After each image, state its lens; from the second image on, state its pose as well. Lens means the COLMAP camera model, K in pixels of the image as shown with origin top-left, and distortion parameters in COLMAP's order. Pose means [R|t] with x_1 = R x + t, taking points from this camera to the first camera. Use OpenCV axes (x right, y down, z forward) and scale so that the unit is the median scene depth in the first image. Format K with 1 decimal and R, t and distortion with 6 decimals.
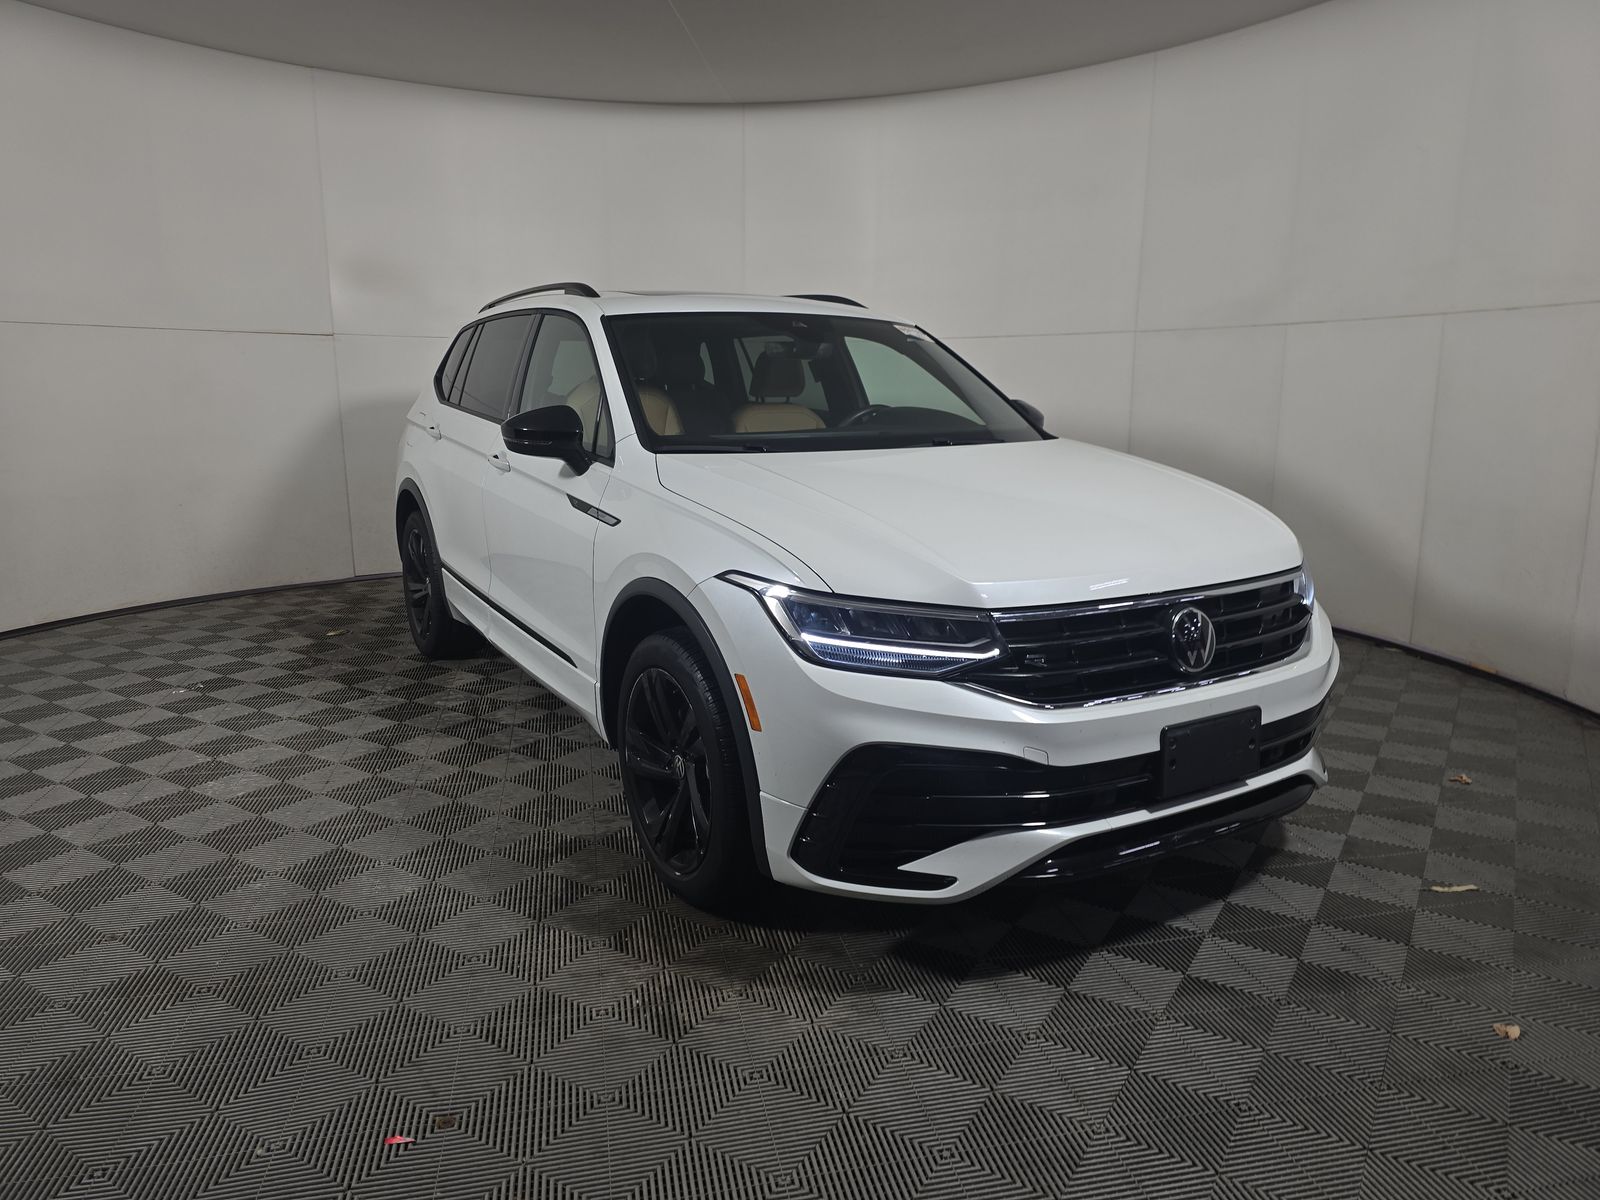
lens RADIAL K [[1086.3, 0, 787.2], [0, 1086.3, 601.1], [0, 0, 1]] dist [0.044383, -0.038033]
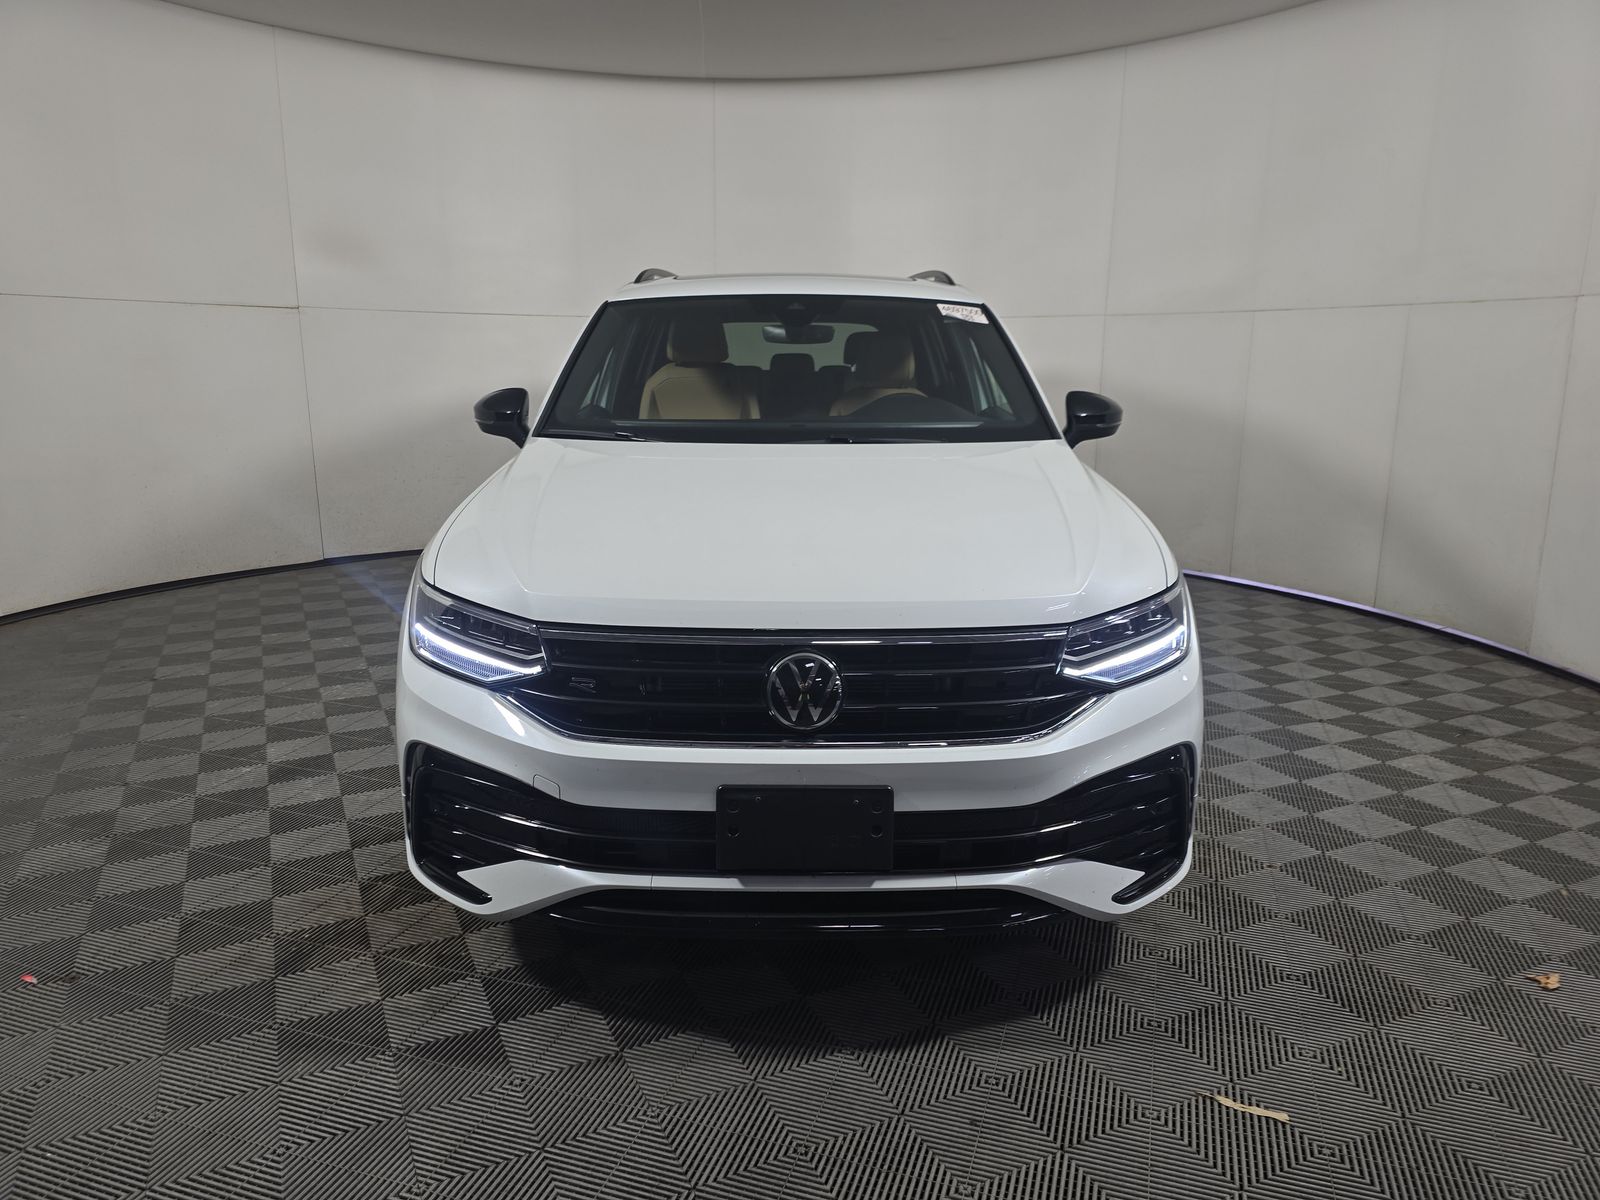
lens RADIAL K [[1086.3, 0, 794.0], [0, 1086.3, 599.5], [0, 0, 1]] dist [0.044383, -0.038033]
pose [[0.859852, 0.121072, -0.495981, 0.753211], [-0.109670, 0.992598, 0.052172, -0.075531], [0.498626, 0.009534, 0.866765, 0.273882]]
